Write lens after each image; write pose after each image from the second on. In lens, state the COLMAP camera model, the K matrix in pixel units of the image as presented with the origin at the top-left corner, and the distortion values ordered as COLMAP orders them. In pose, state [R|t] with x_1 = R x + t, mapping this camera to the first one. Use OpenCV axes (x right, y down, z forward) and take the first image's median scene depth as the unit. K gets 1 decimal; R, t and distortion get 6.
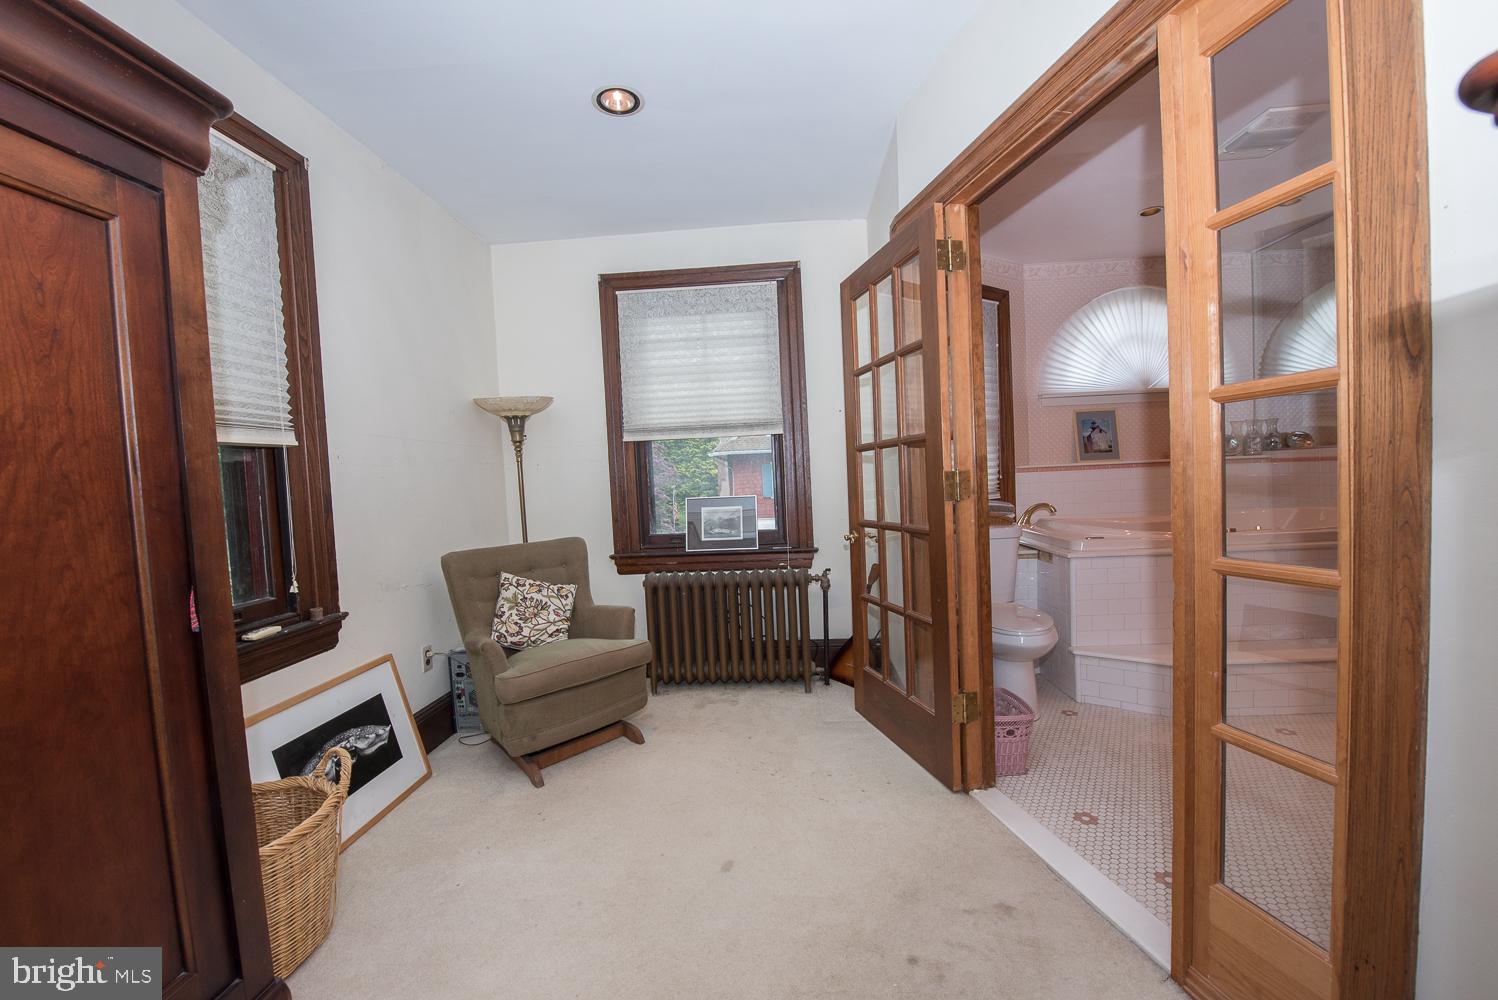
lens RADIAL K [[597.0, 0, 753.0], [0, 597.0, 502.4], [0, 0, 1]] dist [-0.017246, -0.000908]
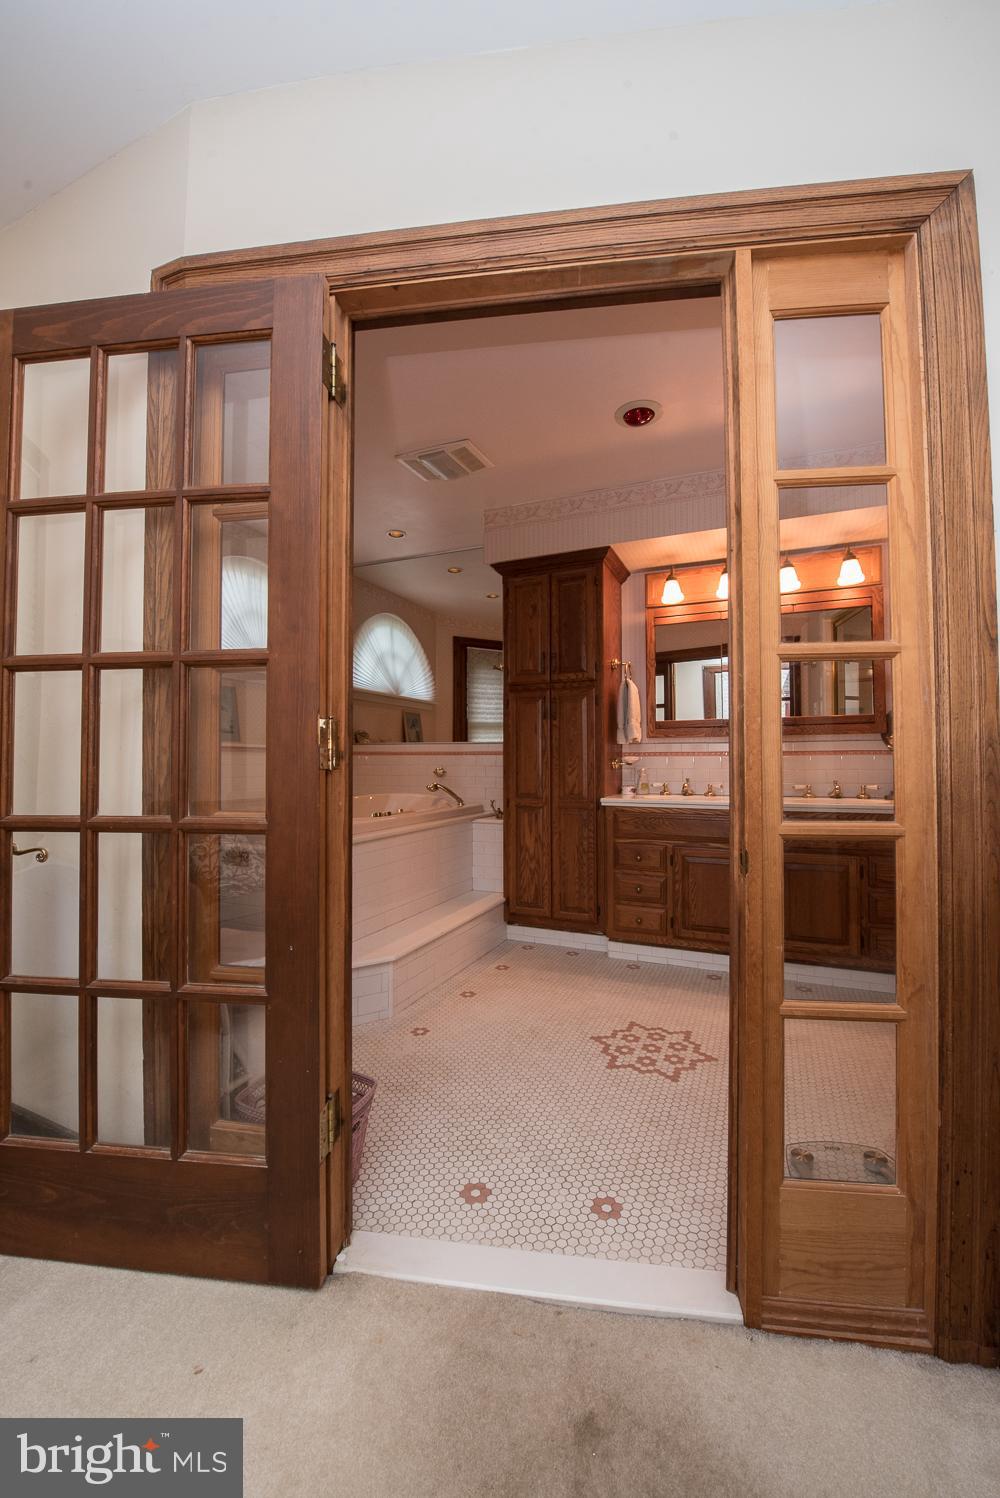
lens RADIAL K [[597.0, 0, 500.3], [0, 597.0, 742.5], [0, 0, 1]] dist [-0.017246, -0.000908]
pose [[0.345875, 0.061622, 0.936255, -0.154692], [0.023033, 0.996983, -0.074128, 0.015070], [-0.937998, 0.047204, 0.343412, 0.623369]]
